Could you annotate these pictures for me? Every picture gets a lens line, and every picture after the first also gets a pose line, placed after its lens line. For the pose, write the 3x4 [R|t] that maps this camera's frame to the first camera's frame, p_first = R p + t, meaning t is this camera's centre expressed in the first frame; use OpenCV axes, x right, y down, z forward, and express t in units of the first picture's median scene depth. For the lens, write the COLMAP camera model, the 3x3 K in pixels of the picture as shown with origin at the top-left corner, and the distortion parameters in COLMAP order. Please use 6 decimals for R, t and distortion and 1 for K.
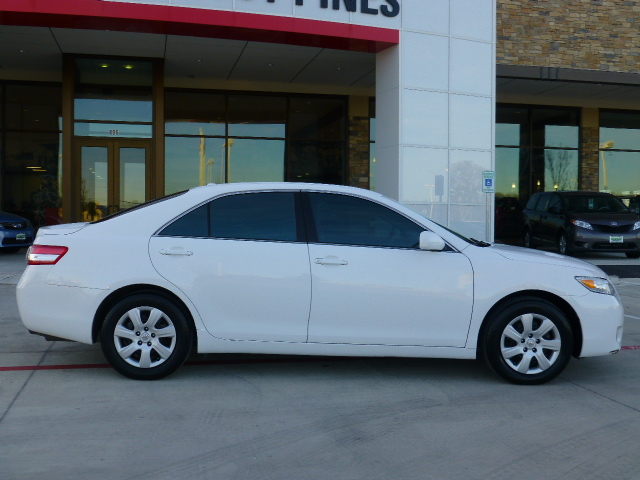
lens RADIAL K [[738.1, 0, 320.0], [0, 738.1, 240.0], [0, 0, 1]] dist [-0.062422, -0.021670]
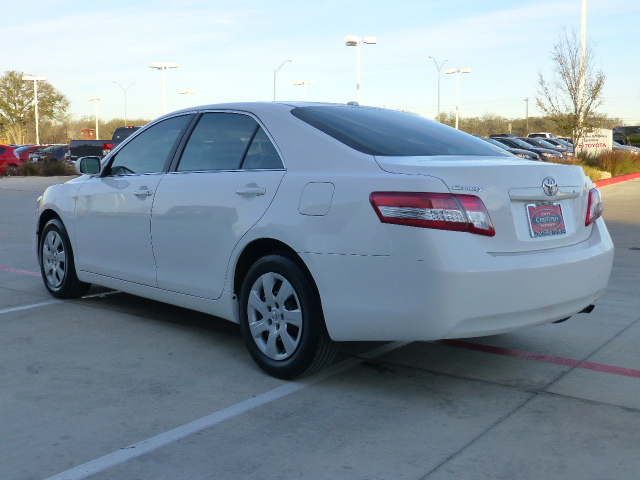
lens RADIAL K [[725.1, 0, 320.0], [0, 725.1, 240.0], [0, 0, 1]] dist [0.011814, -0.016013]
pose [[-0.646311, -0.107024, 0.755531, -0.248659], [0.020851, 0.987269, 0.157687, -0.015420], [-0.762789, 0.117669, -0.635851, 0.440521]]
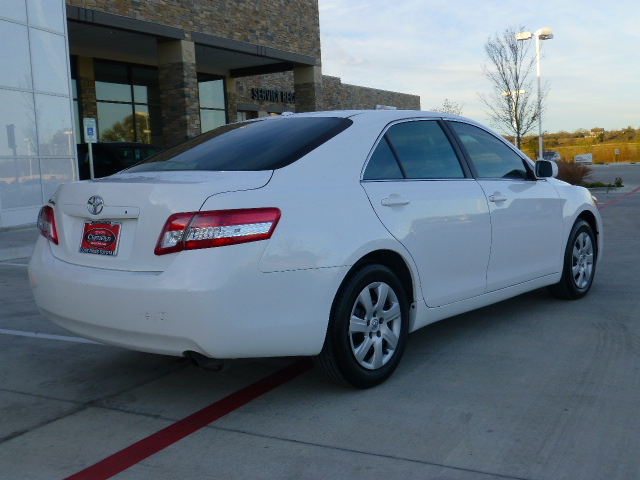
lens RADIAL K [[725.1, 0, 320.0], [0, 725.1, 240.0], [0, 0, 1]] dist [0.011814, -0.016013]
pose [[0.656949, -0.116620, 0.744861, -0.246524], [0.073924, 0.993168, 0.090297, -0.005012], [-0.750302, -0.004258, 0.661082, 0.183163]]
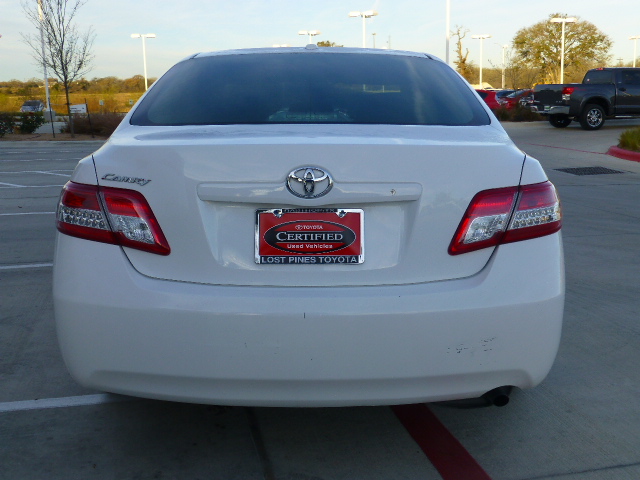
lens RADIAL K [[738.1, 0, 320.0], [0, 738.1, 240.0], [0, 0, 1]] dist [-0.062422, -0.021670]
pose [[0.021344, -0.205881, 0.978344, -0.252956], [0.055947, 0.977280, 0.204437, -0.012979], [-0.998206, 0.050372, 0.032378, 0.308210]]
